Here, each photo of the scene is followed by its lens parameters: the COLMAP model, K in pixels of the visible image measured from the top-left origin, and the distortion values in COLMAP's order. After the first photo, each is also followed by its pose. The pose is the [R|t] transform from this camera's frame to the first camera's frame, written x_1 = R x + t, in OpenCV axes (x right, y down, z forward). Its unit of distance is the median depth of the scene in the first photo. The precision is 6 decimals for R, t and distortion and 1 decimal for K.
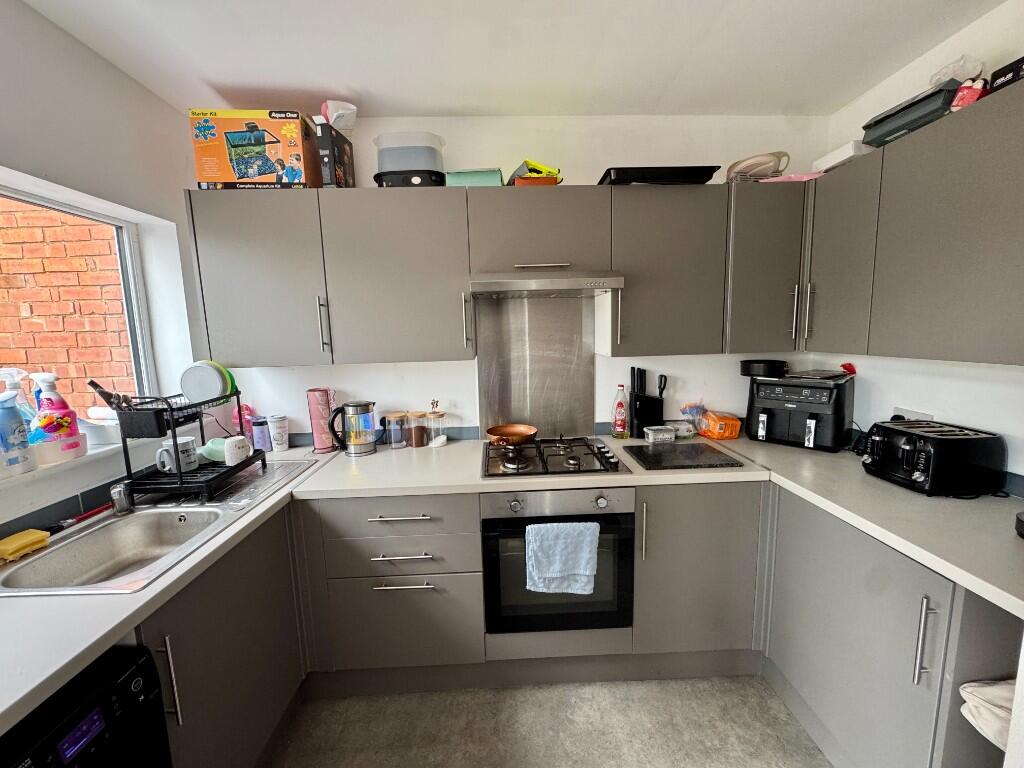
lens RADIAL K [[408.7, 0, 512.1], [0, 408.7, 384.1], [0, 0, 1]] dist [0.000392, 0.000113]
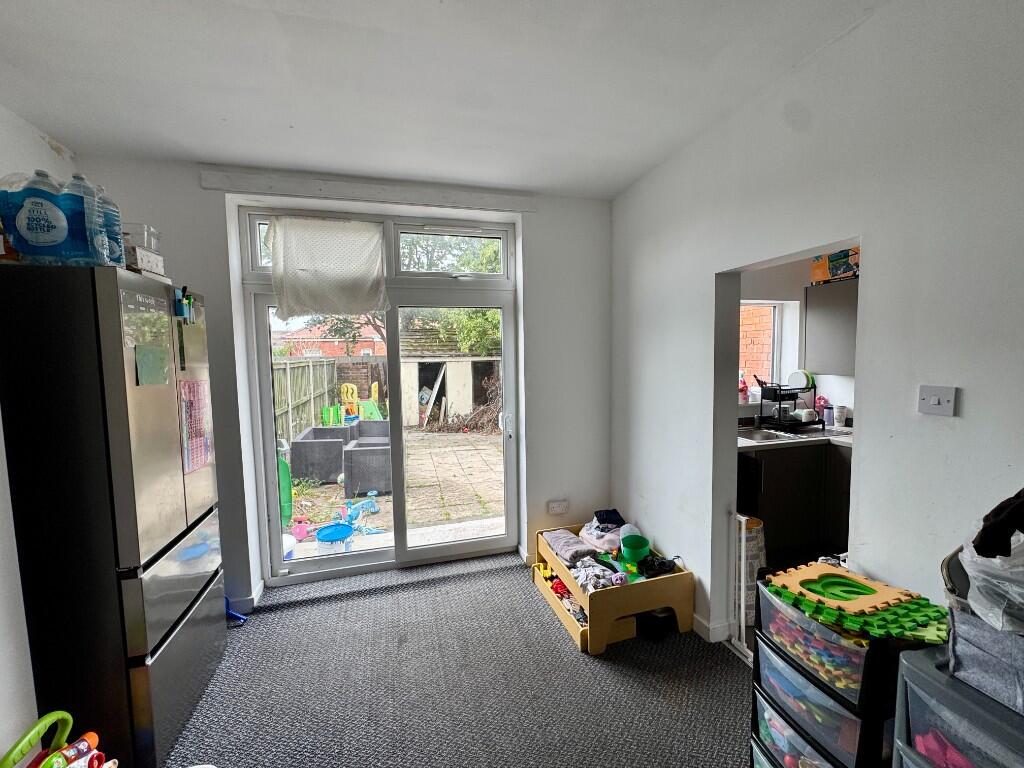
lens RADIAL K [[408.7, 0, 512.7], [0, 408.7, 384.9], [0, 0, 1]] dist [0.000392, 0.000113]
pose [[0.242780, 0.087617, -0.966117, 0.879946], [-0.120555, 0.990918, 0.059572, 0.070958], [0.962561, 0.102007, 0.251138, -0.891432]]
